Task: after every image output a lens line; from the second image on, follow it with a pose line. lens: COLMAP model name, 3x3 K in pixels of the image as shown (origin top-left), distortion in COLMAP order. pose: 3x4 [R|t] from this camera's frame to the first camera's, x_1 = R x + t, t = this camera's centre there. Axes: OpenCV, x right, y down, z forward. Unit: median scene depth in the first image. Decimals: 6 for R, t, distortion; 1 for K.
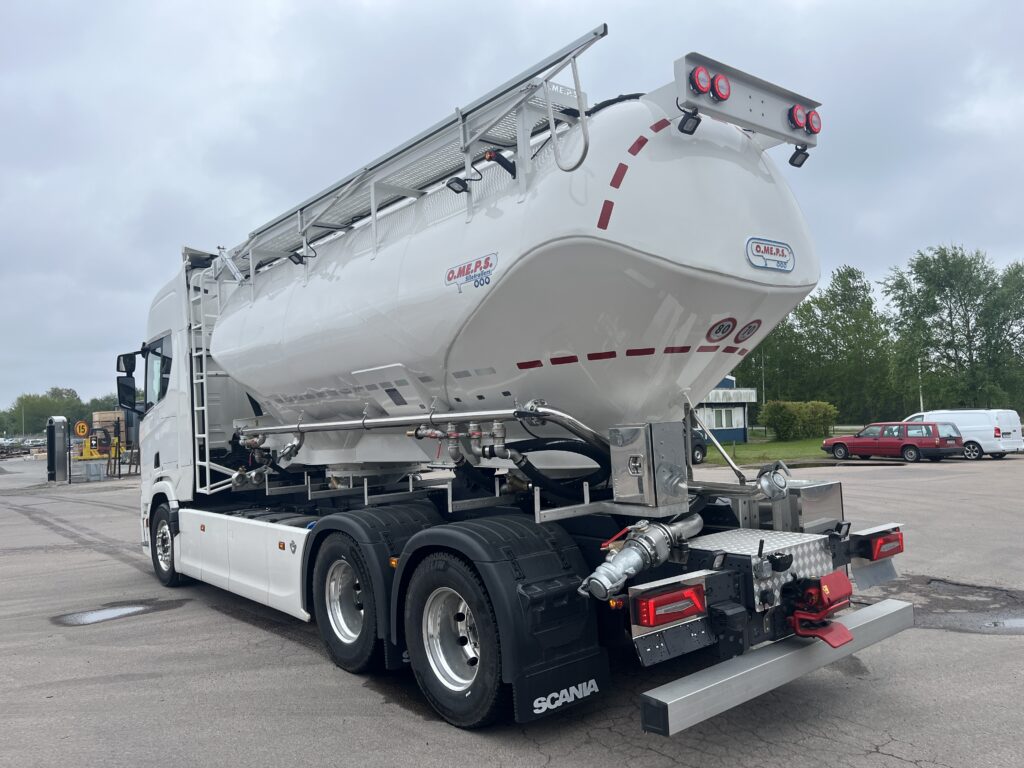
lens RADIAL K [[794.2, 0, 514.4], [0, 794.2, 388.5], [0, 0, 1]] dist [0.039694, -0.059961]
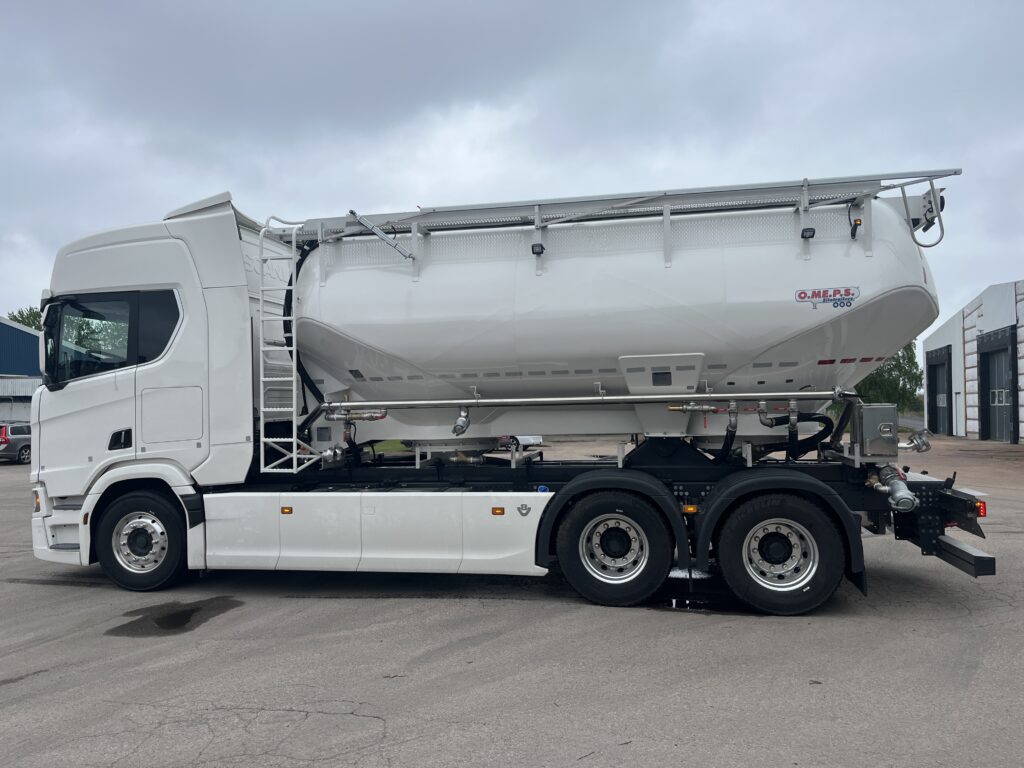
lens RADIAL K [[794.2, 0, 516.0], [0, 794.2, 388.5], [0, 0, 1]] dist [0.039694, -0.059961]
pose [[0.767630, 0.044030, 0.639379, -1.279013], [-0.043969, 0.998905, -0.016000, 0.063392], [-0.639383, -0.015831, 0.768725, 0.218433]]
